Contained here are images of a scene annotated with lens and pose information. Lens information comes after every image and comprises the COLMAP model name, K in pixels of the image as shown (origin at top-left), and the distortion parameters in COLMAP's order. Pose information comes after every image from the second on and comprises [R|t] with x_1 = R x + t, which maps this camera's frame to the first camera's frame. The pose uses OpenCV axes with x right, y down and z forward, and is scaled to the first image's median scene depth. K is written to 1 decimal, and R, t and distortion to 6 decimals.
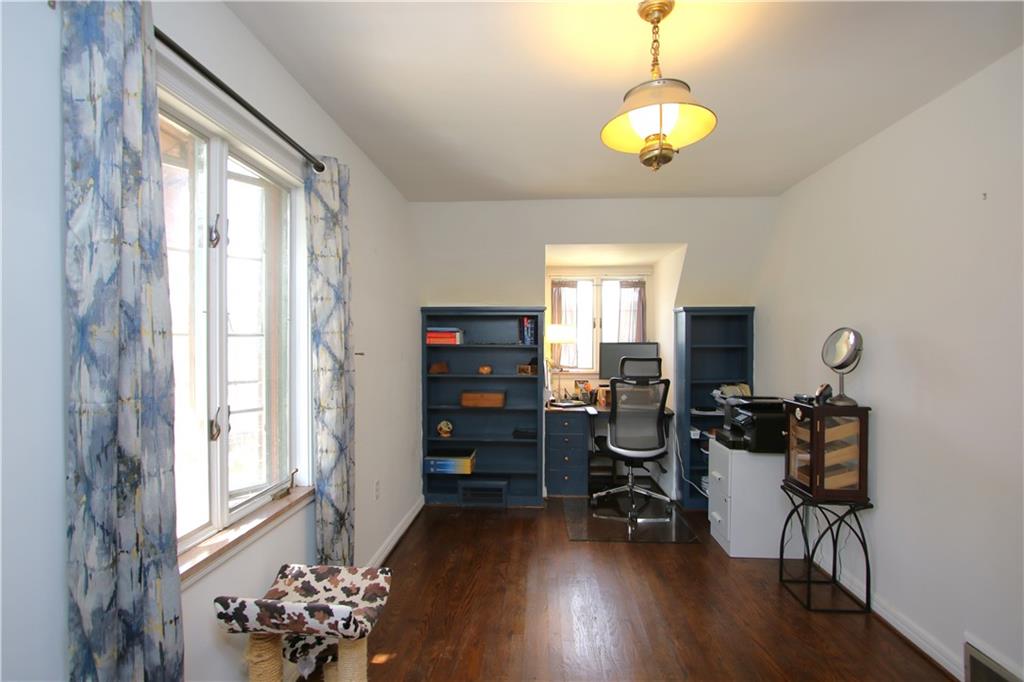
lens RADIAL K [[475.4, 0, 510.9], [0, 475.4, 344.3], [0, 0, 1]] dist [-0.019436, 0.002528]
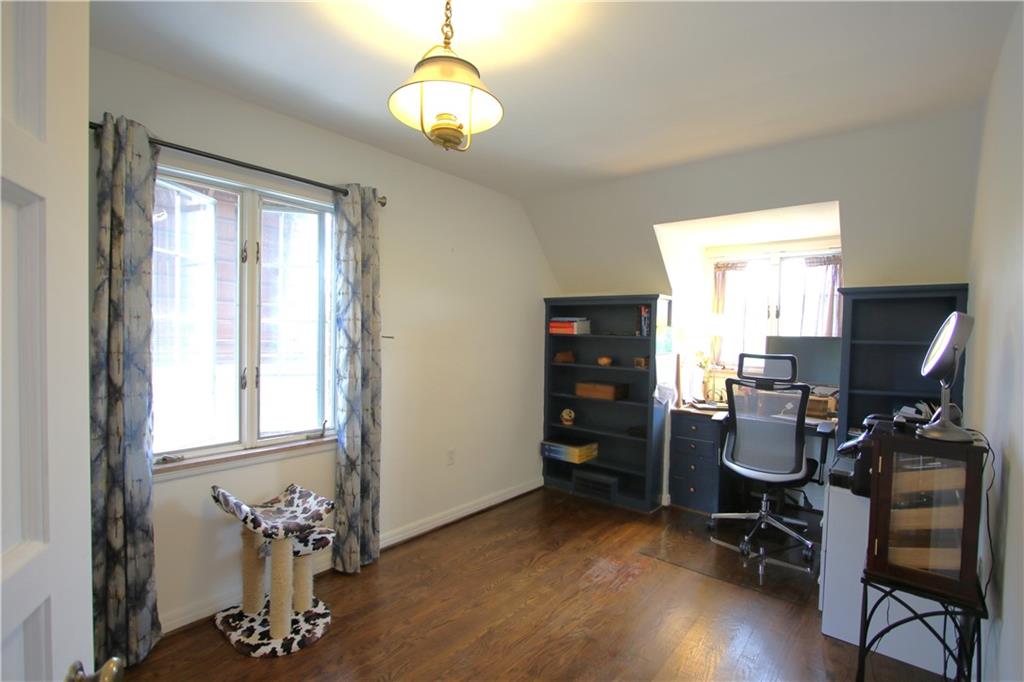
lens RADIAL K [[475.4, 0, 510.2], [0, 475.4, 345.3], [0, 0, 1]] dist [-0.019436, 0.002528]
pose [[0.802250, 0.028830, -0.596292, 0.386099], [-0.019901, 0.999570, 0.021554, 0.004530], [0.596657, -0.005425, 0.802478, 0.113100]]
